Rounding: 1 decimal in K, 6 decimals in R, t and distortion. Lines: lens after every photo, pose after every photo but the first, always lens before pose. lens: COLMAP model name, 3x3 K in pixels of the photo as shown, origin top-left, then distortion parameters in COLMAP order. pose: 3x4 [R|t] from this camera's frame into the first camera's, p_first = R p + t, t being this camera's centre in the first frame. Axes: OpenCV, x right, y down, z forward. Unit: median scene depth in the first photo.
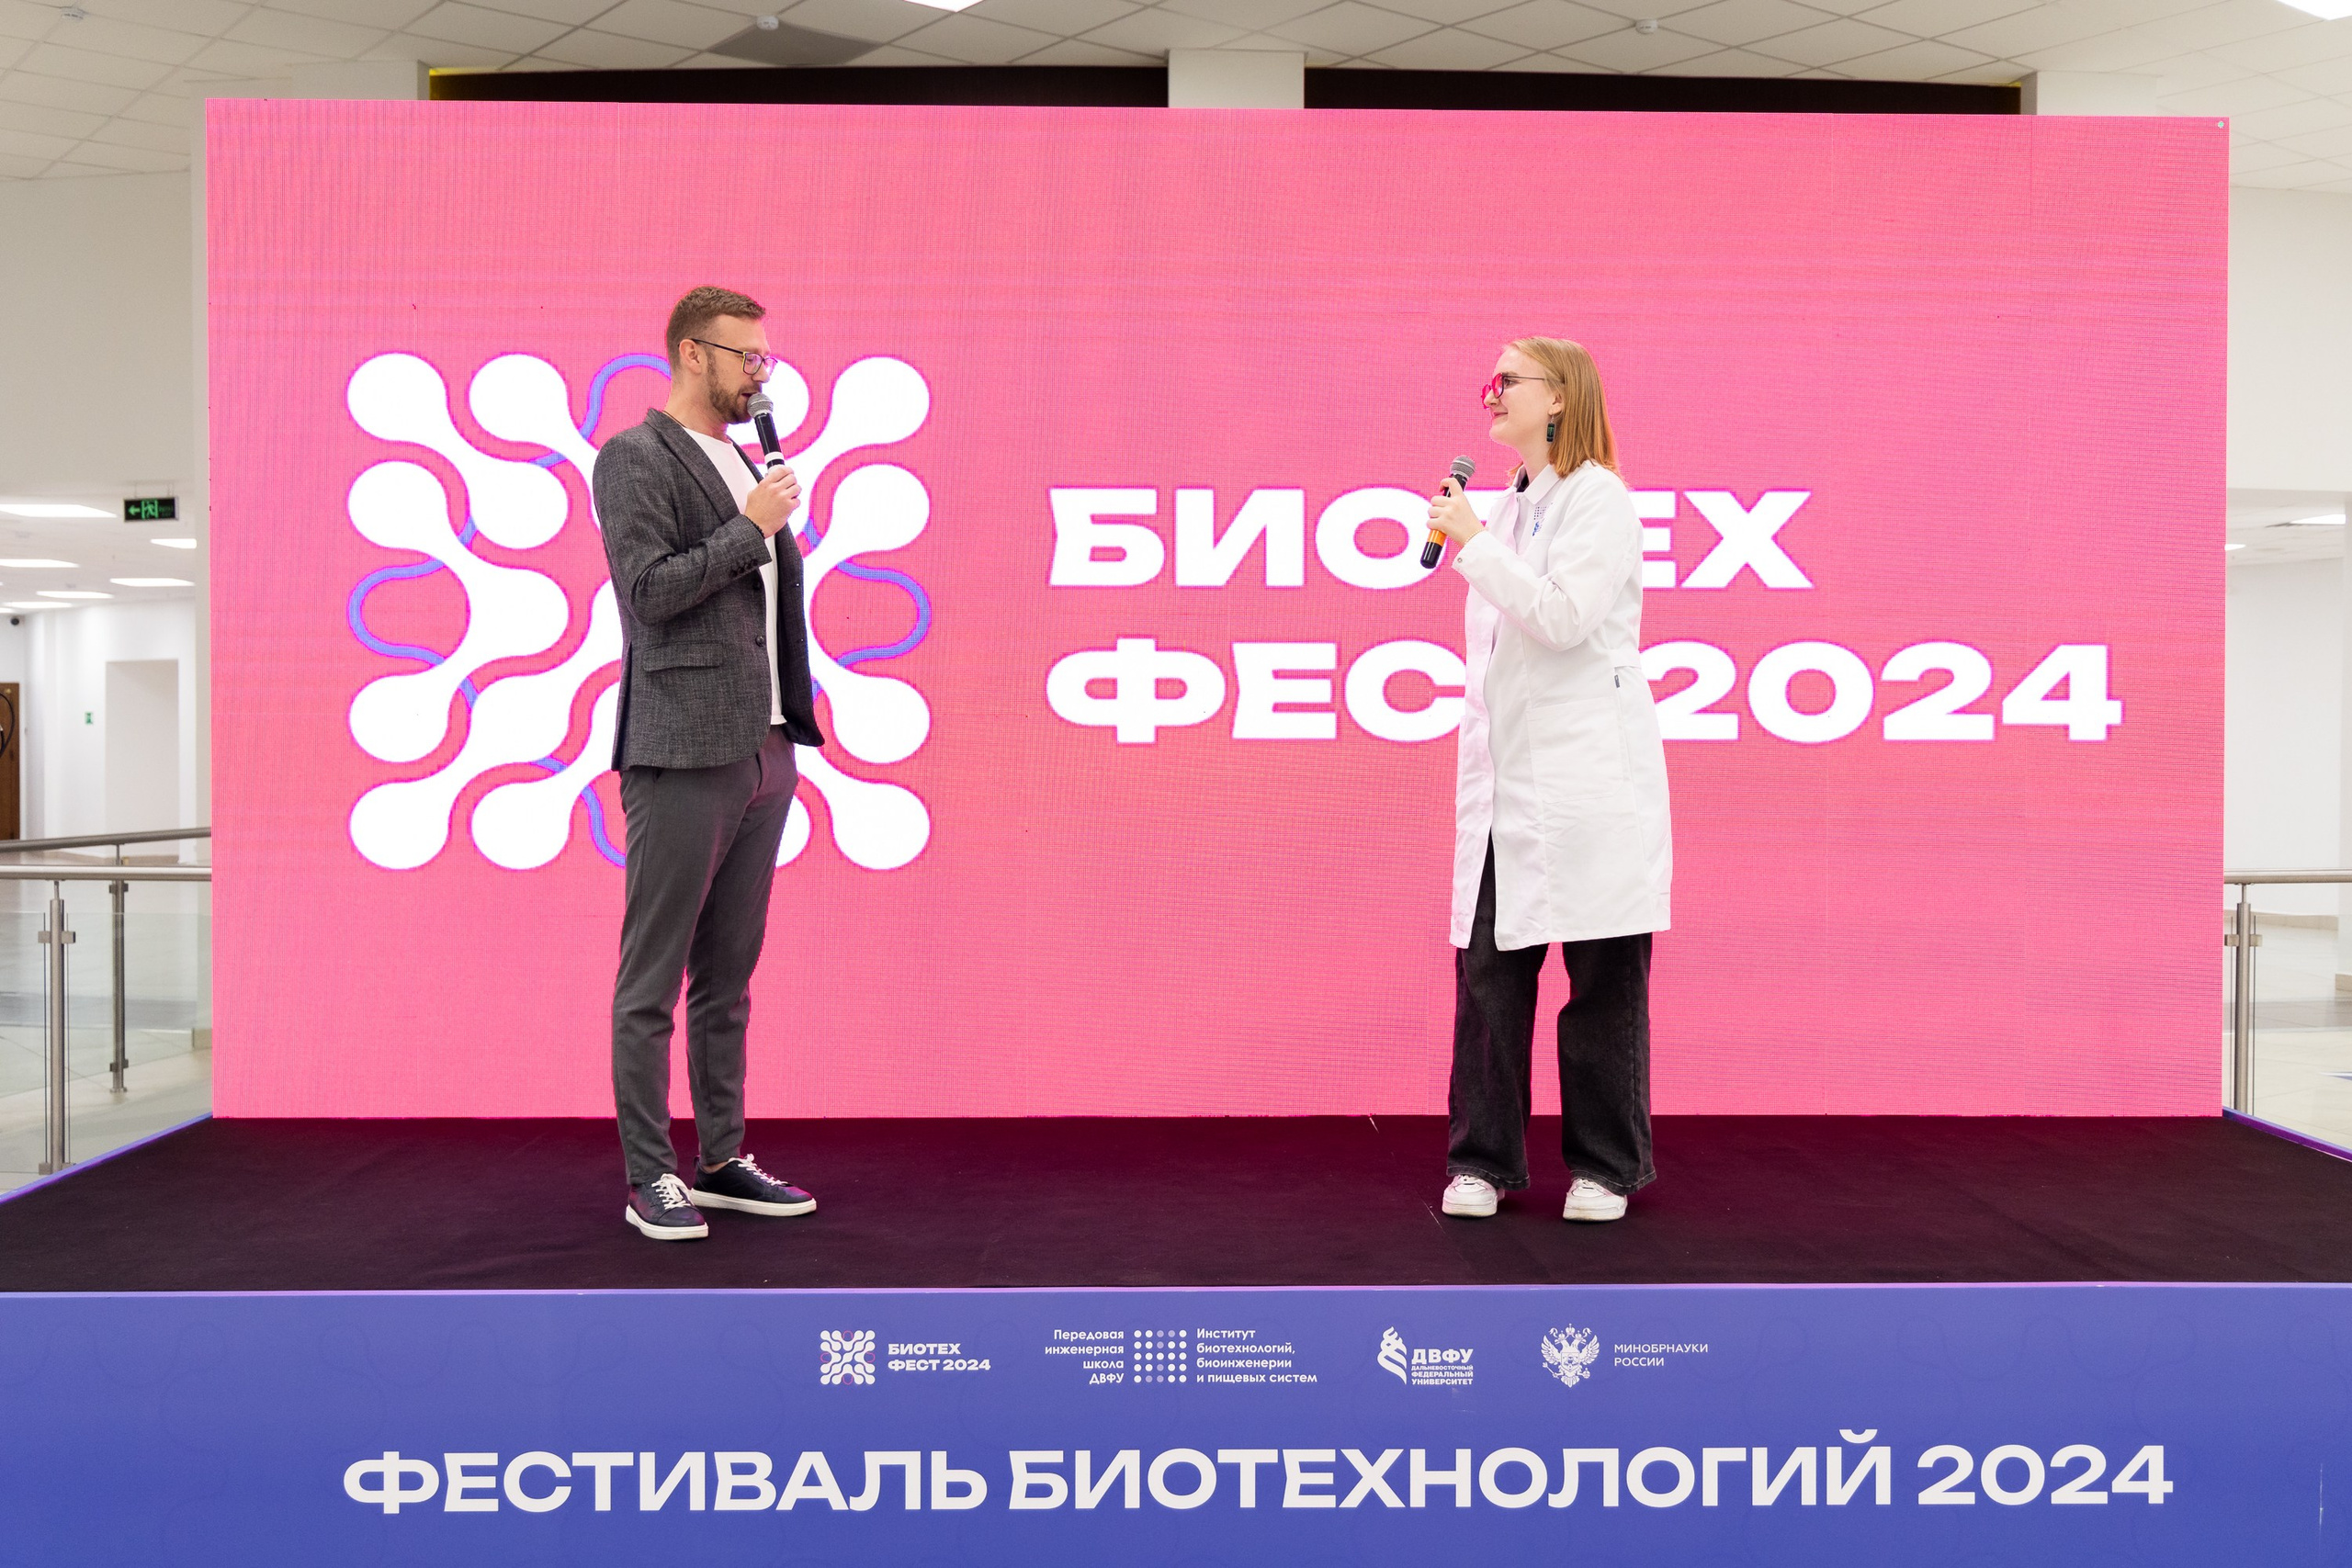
lens RADIAL K [[2423.7, 0, 1152.4], [0, 2423.7, 781.4], [0, 0, 1]] dist [0.008364, 0.000000]
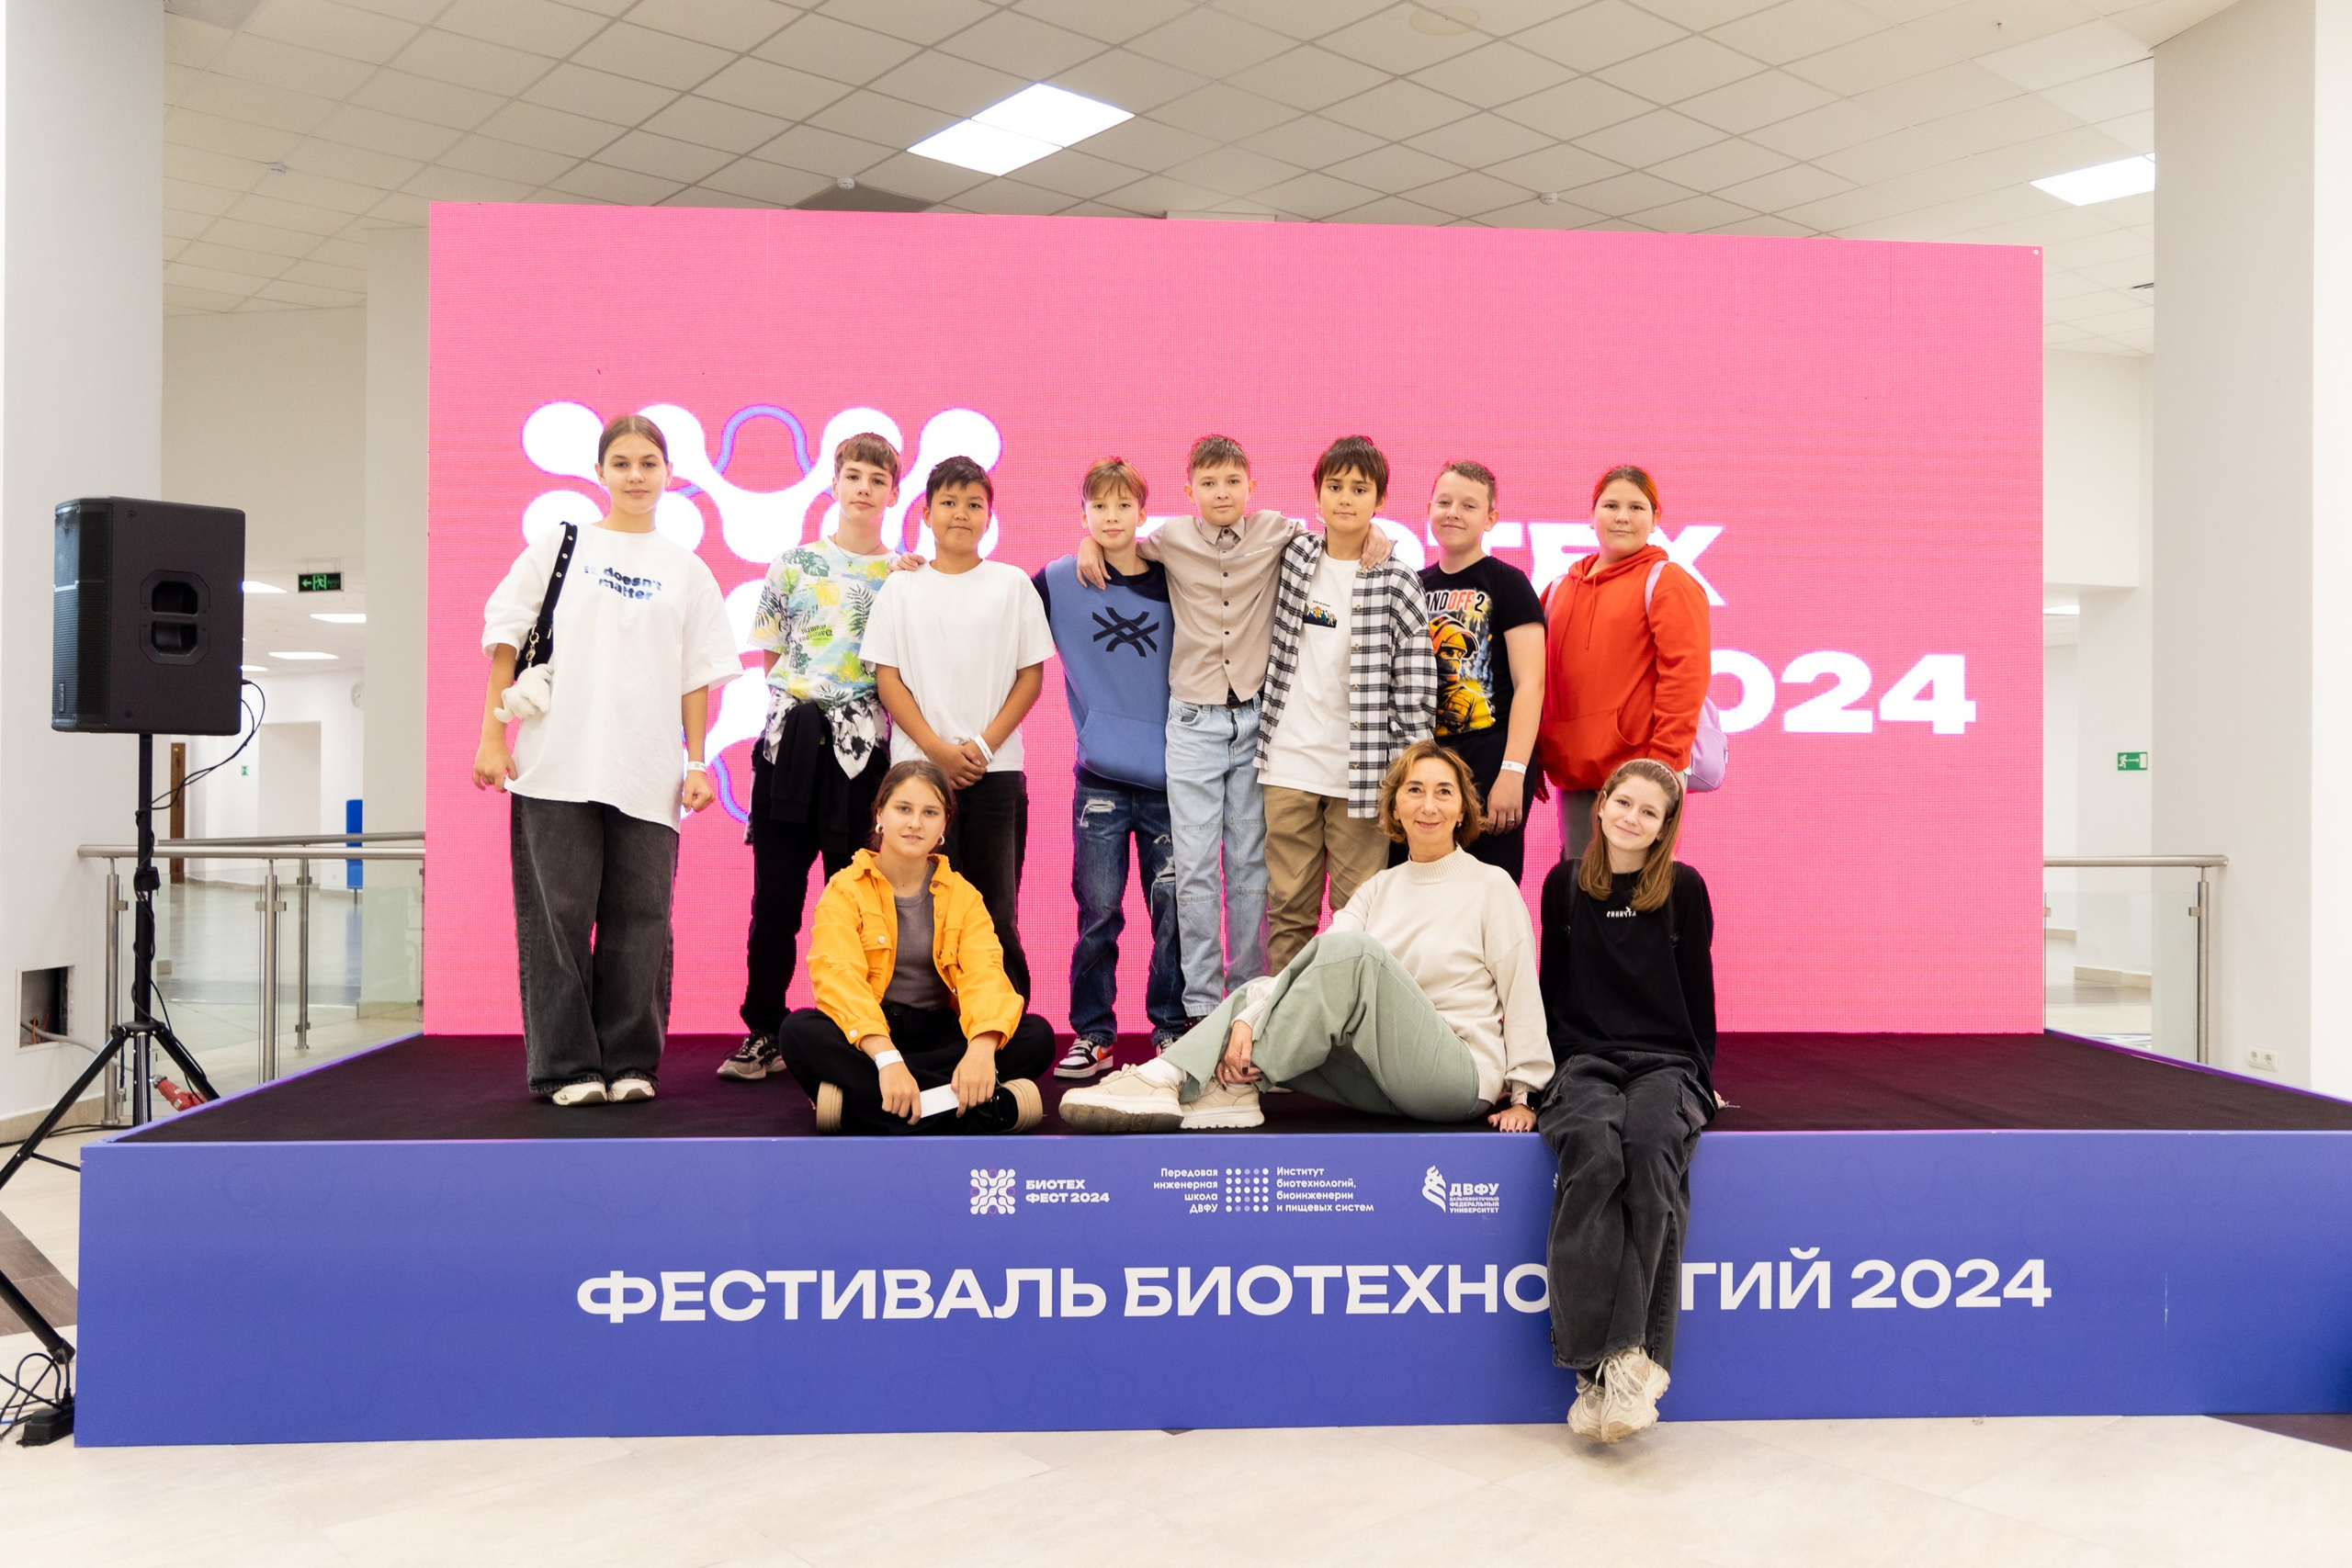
lens RADIAL K [[1957.9, 0, 1182.9], [0, 1957.9, 788.6], [0, 0, 1]] dist [0.010434, -0.029954]
pose [[0.999145, 0.003948, 0.041156, -0.070566], [-0.002877, 0.999657, -0.026048, 0.058534], [-0.041244, 0.025908, 0.998813, 0.001677]]
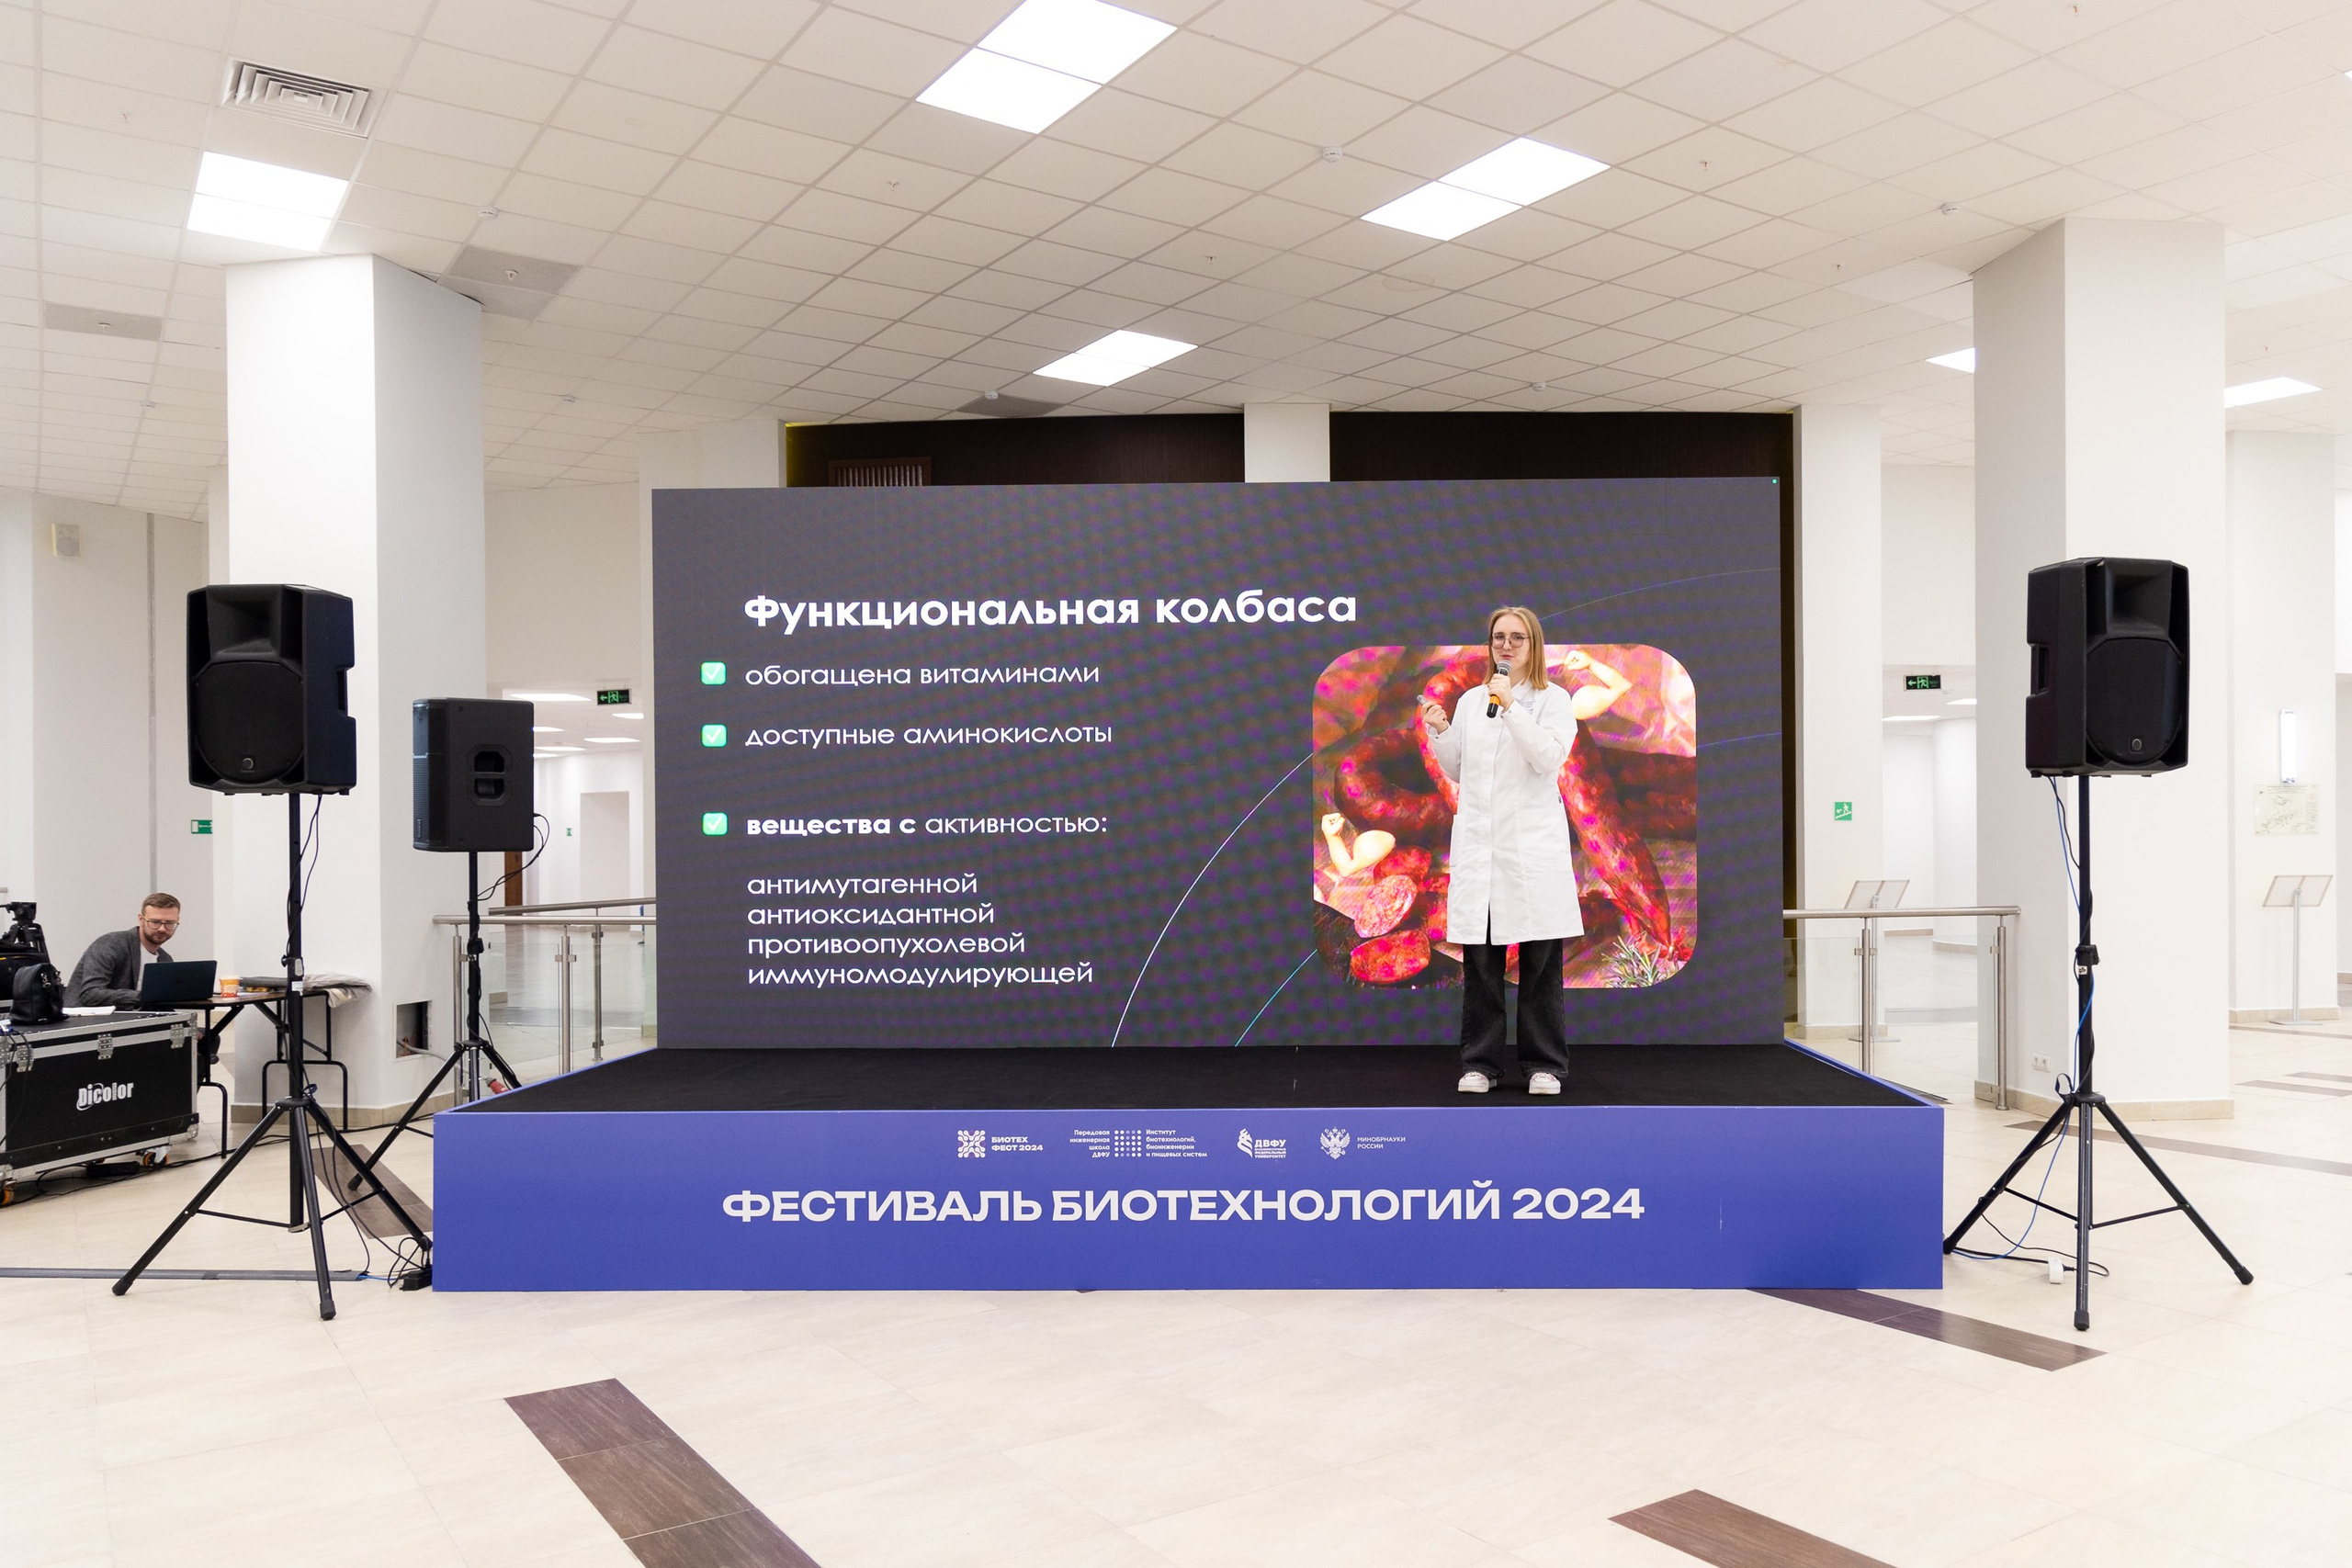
lens RADIAL K [[1777.4, 0, 1257.4], [0, 1777.4, 846.9], [0, 0, 1]] dist [-0.005918, 0.014610]
pose [[0.999152, -0.008956, -0.040194, 0.168822], [0.008398, 0.999866, -0.014018, 0.015140], [0.040314, 0.013668, 0.999094, -0.451228]]
